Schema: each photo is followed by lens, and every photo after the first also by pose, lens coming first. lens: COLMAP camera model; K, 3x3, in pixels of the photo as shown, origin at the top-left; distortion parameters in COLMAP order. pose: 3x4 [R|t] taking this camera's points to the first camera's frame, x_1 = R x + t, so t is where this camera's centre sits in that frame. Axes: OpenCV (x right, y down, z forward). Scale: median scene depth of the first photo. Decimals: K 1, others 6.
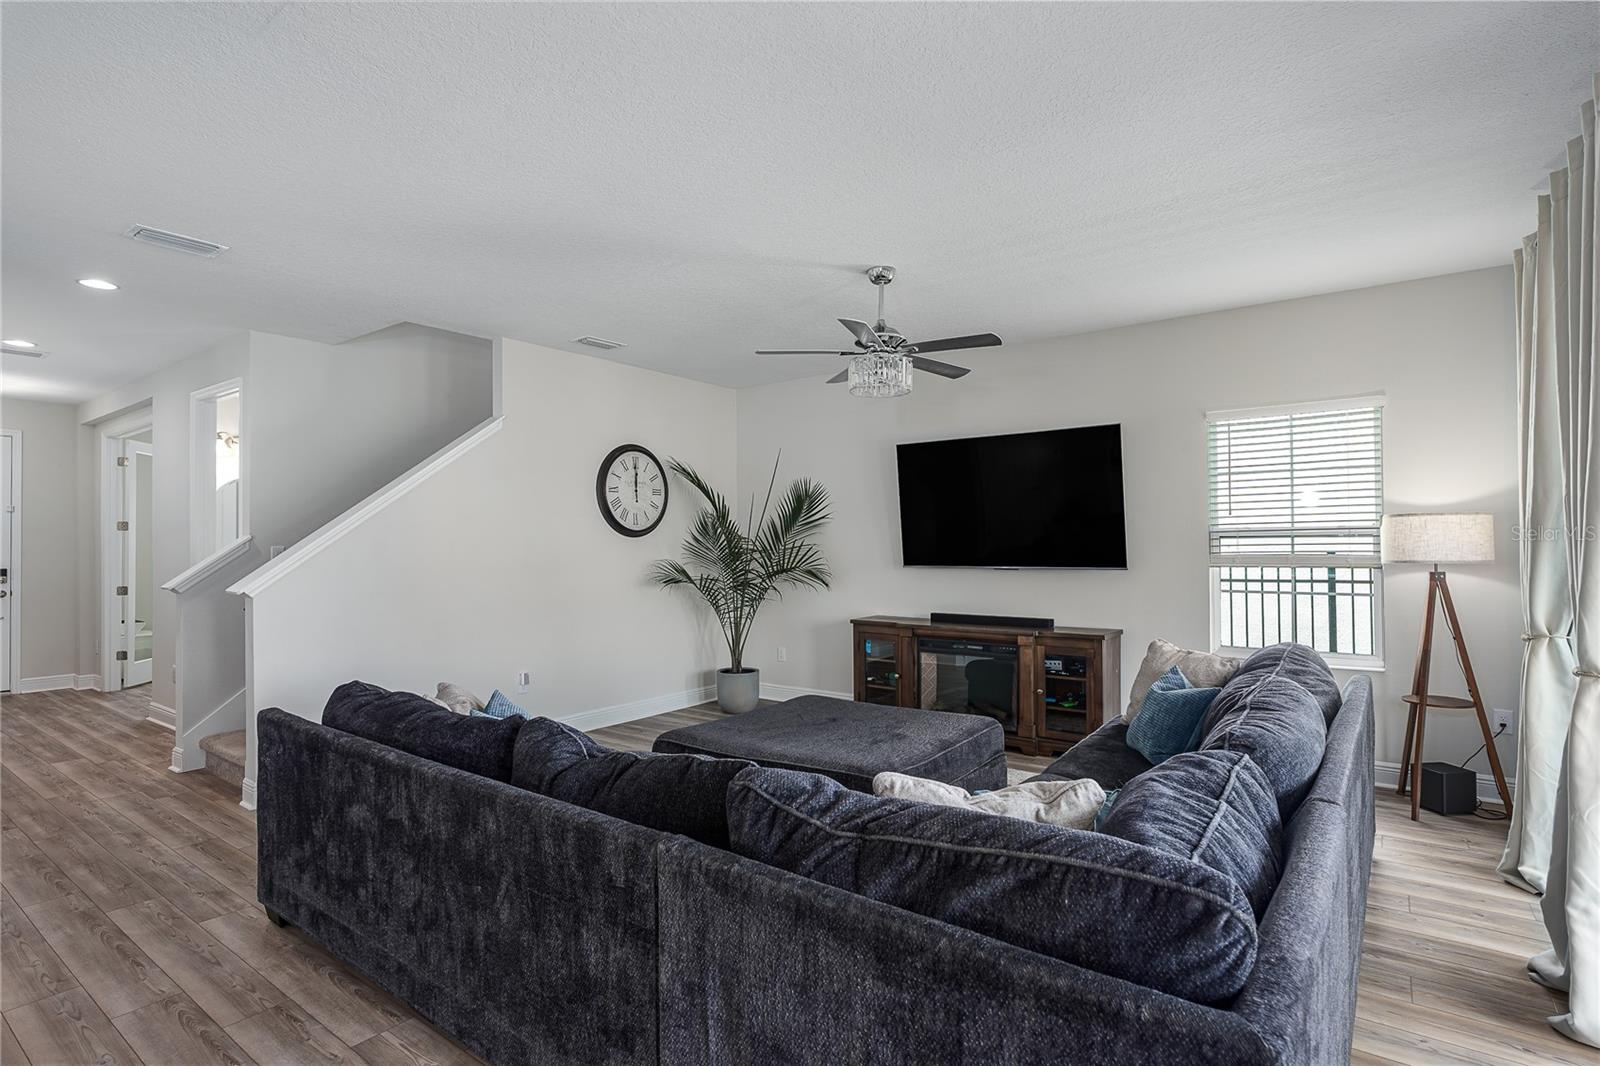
lens RADIAL K [[790.1, 0, 800.0], [0, 790.1, 533.0], [0, 0, 1]] dist [-0.001183, -0.000415]
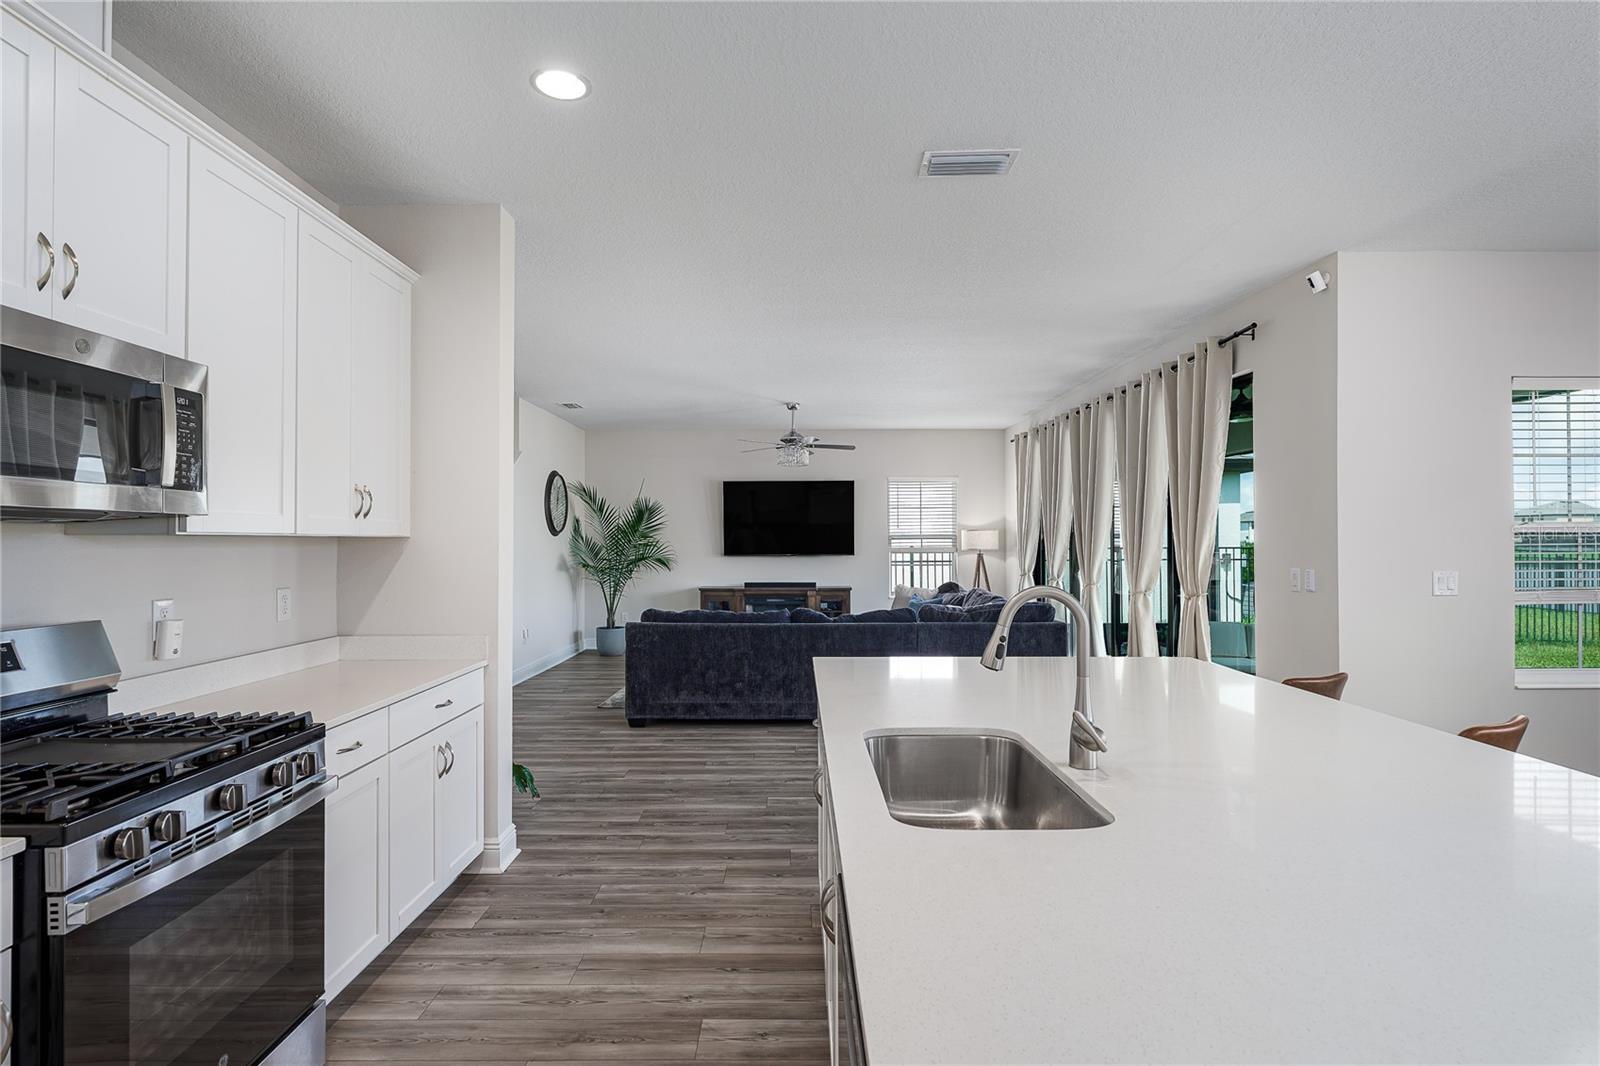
lens RADIAL K [[820.3, 0, 800.0], [0, 820.3, 533.0], [0, 0, 1]] dist [0.000463, 0.000098]
pose [[0.793536, 0.009449, 0.608450, -0.920333], [-0.011865, 0.999930, -0.000054, -0.006851], [-0.608408, -0.007176, 0.793592, -0.525978]]
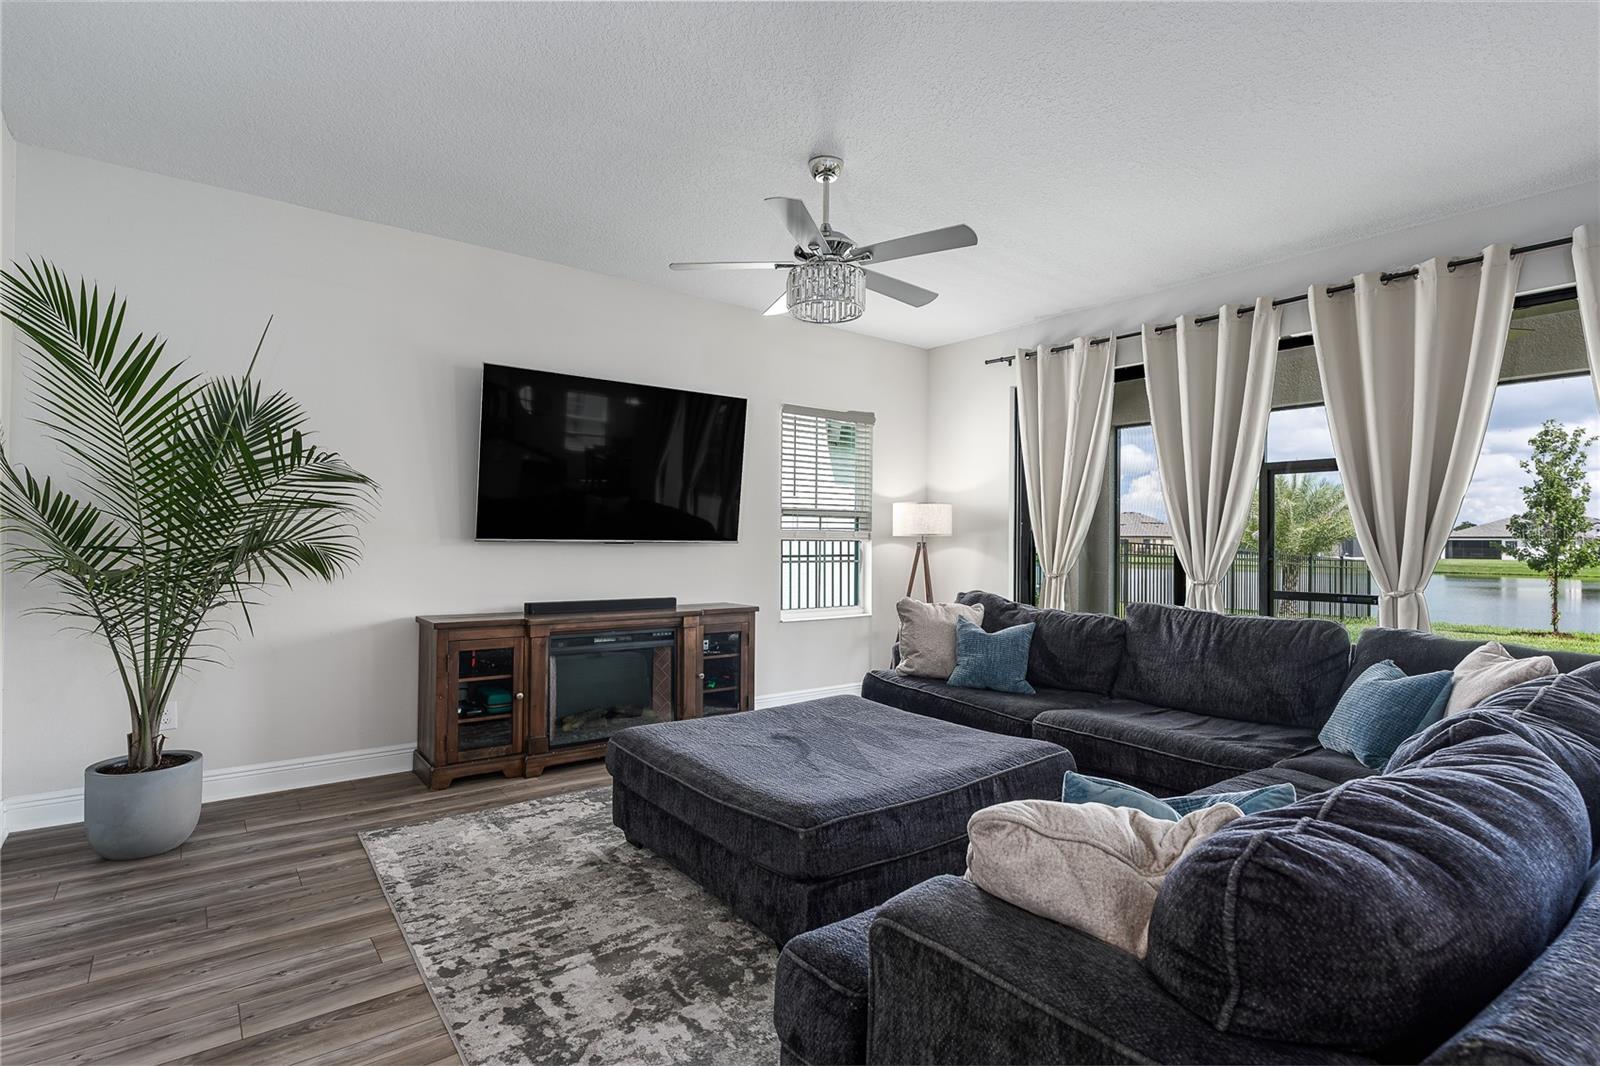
lens RADIAL K [[790.1, 0, 800.0], [0, 790.1, 533.0], [0, 0, 1]] dist [-0.001183, -0.000415]
pose [[0.273241, 0.001442, 0.961944, -0.540150], [-0.048757, 0.998734, 0.012353, 0.016002], [-0.960709, -0.050277, 0.272966, 0.634251]]
